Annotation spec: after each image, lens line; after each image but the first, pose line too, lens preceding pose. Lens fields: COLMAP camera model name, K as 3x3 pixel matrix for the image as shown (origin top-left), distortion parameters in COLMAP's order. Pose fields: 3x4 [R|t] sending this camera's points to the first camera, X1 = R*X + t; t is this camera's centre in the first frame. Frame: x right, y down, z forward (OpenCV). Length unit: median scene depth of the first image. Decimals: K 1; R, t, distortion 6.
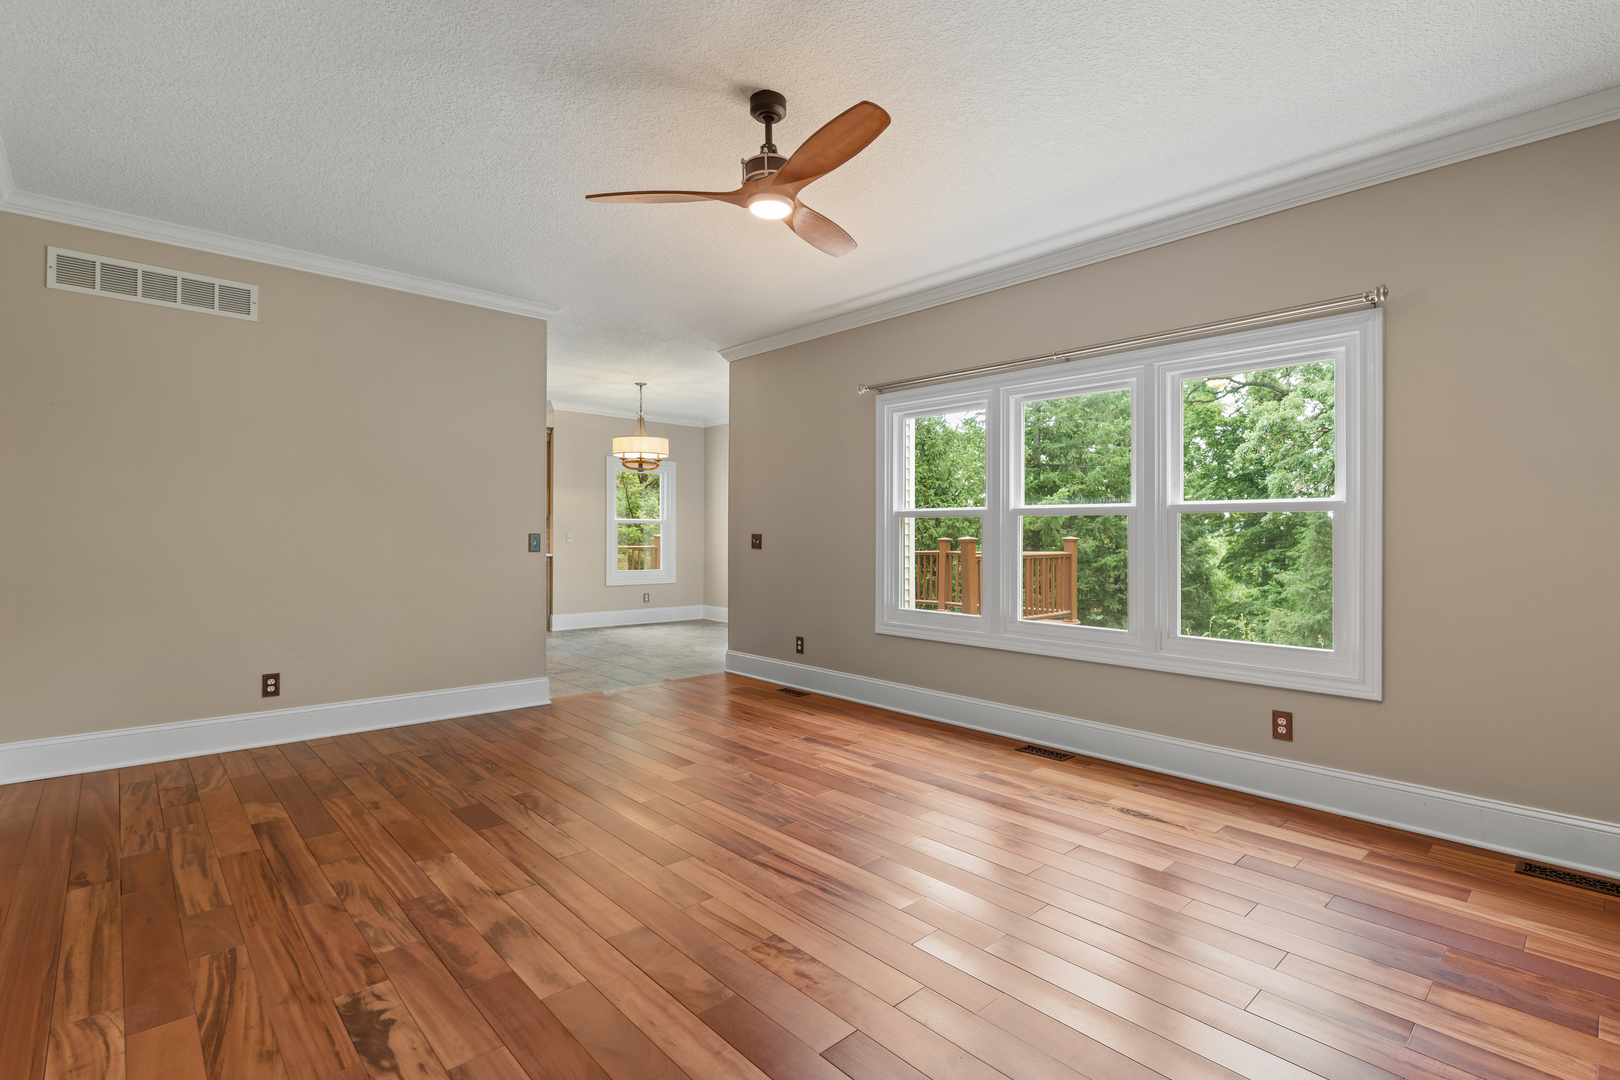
lens RADIAL K [[745.7, 0, 811.7], [0, 745.7, 533.8], [0, 0, 1]] dist [-0.002353, 0.000110]
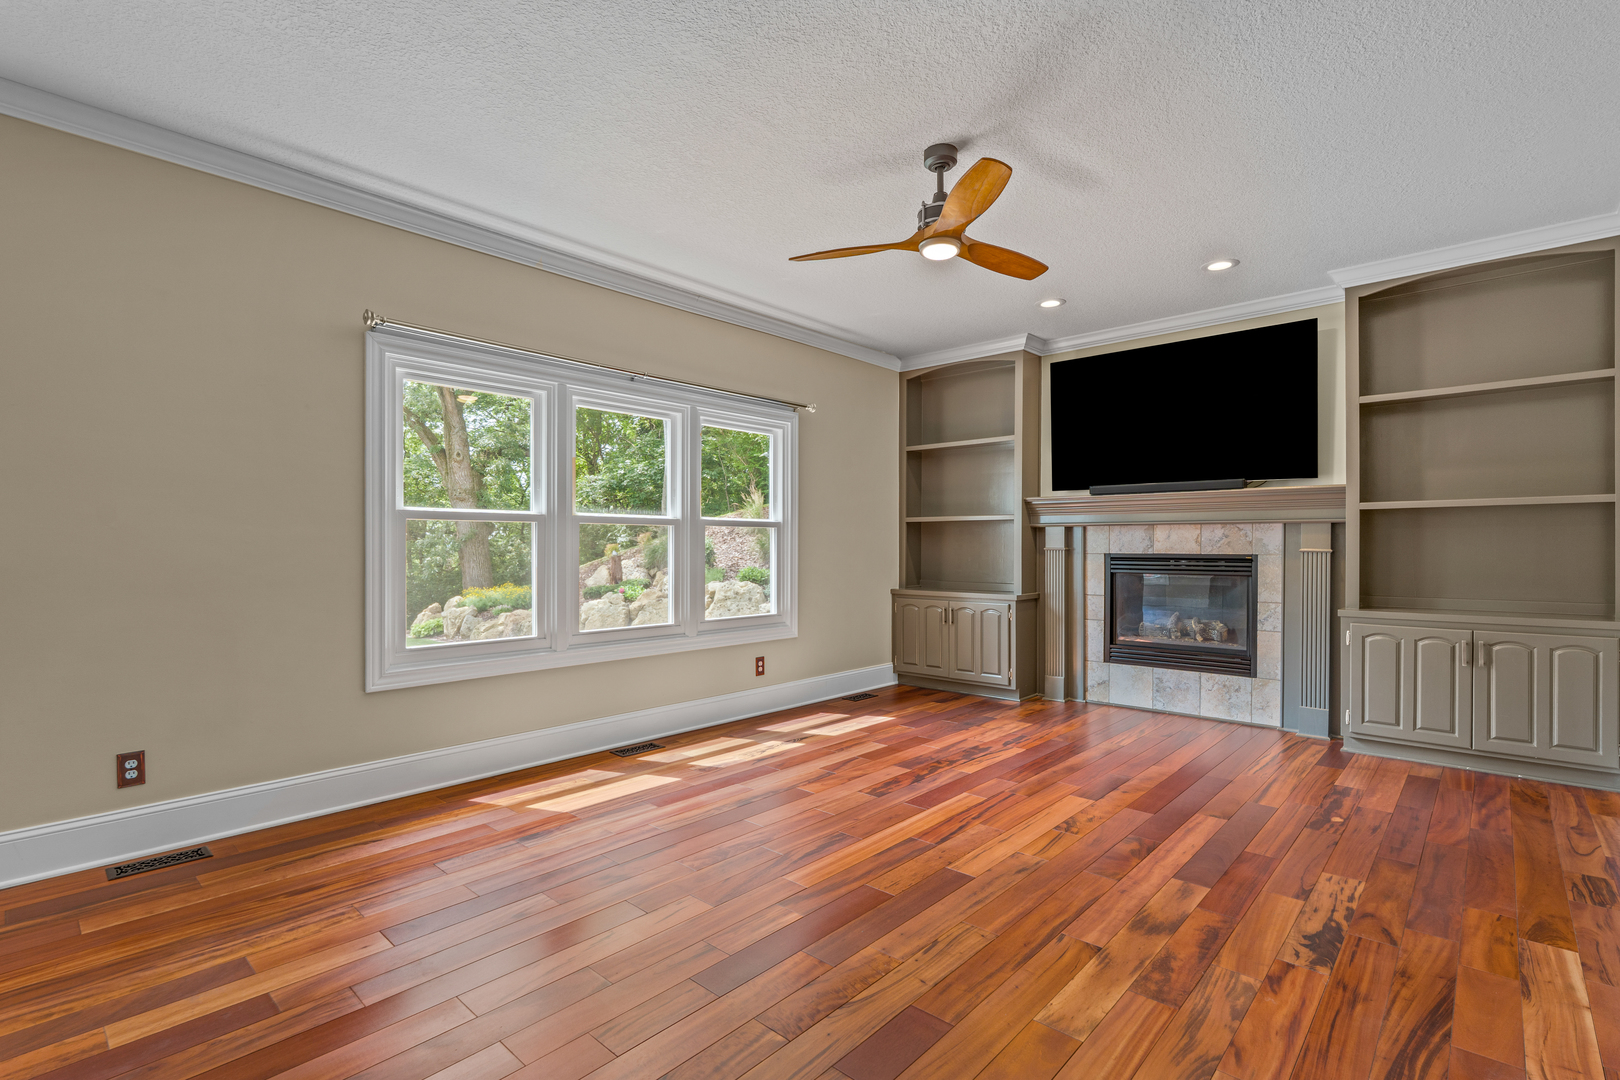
lens RADIAL K [[757.9, 0, 810.0], [0, 757.9, 540.0], [0, 0, 1]] dist [0.000698, -0.000467]
pose [[-0.081647, 0.000704, 0.996661, -1.375947], [-0.001434, 0.999999, -0.000824, -0.002817], [-0.996660, -0.001497, -0.081646, 1.509896]]
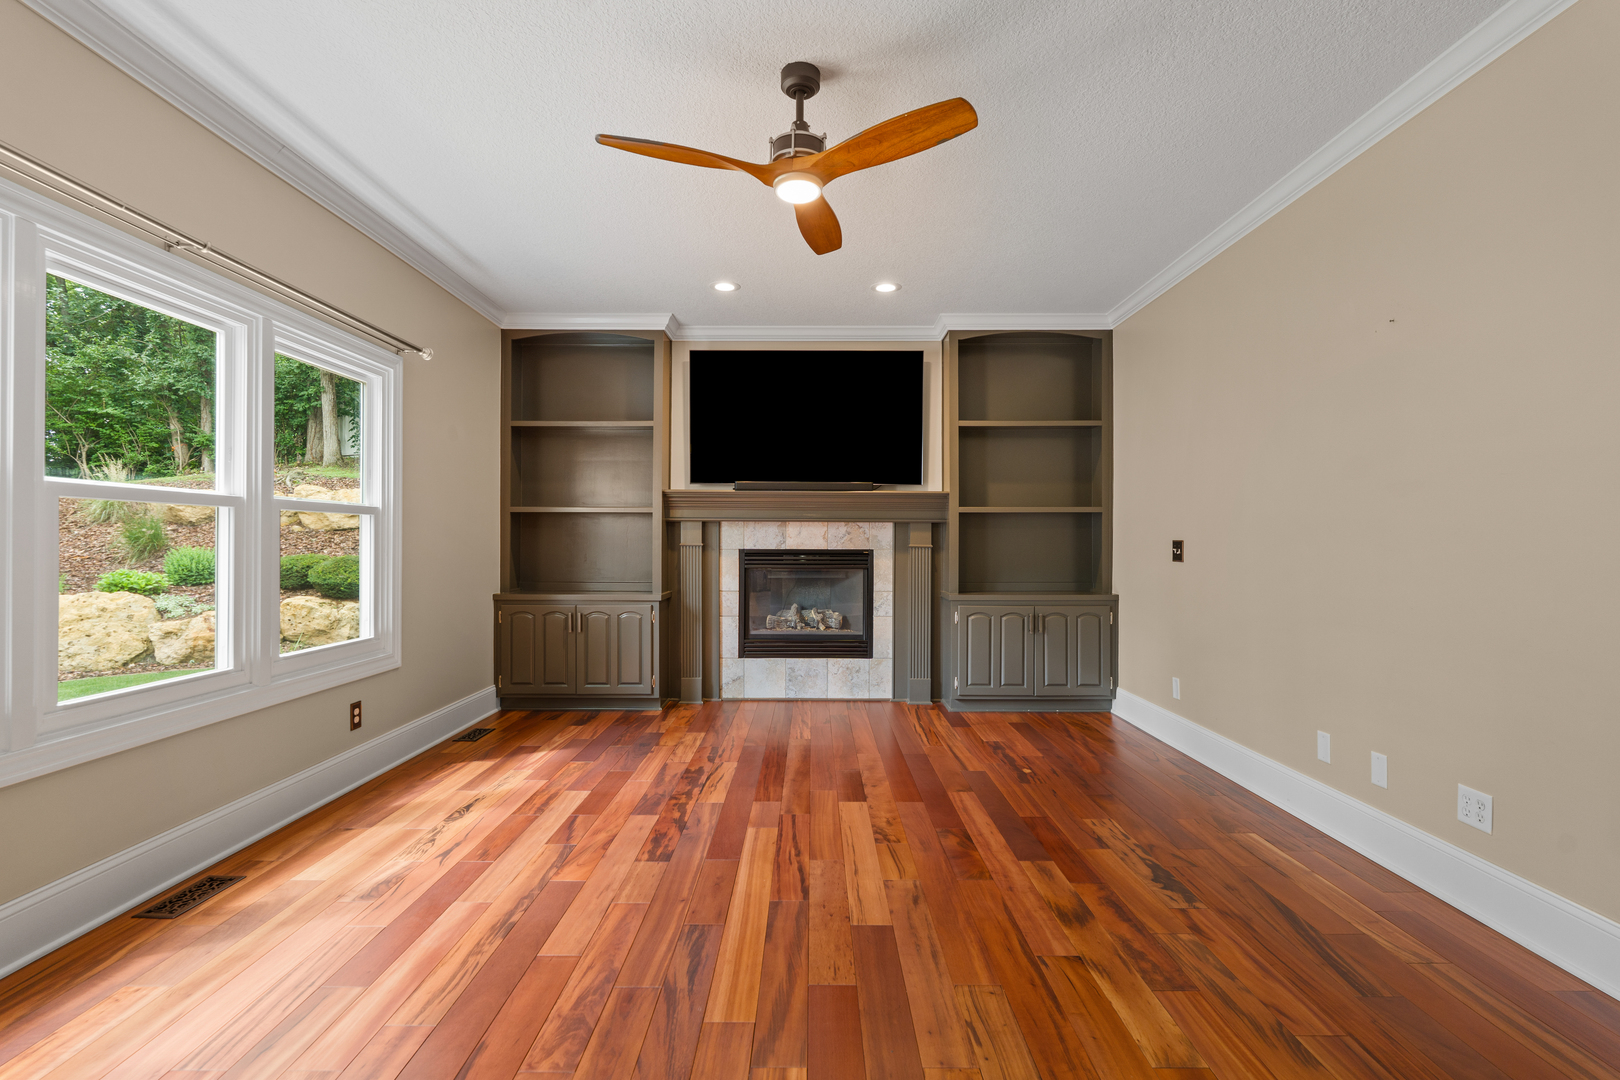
lens RADIAL K [[745.7, 0, 811.7], [0, 745.7, 533.8], [0, 0, 1]] dist [-0.002353, 0.000110]
pose [[-0.732128, -0.002159, 0.681163, -0.829844], [-0.008126, 0.999952, -0.005565, -0.000975], [-0.681118, -0.009609, -0.732110, 1.966957]]
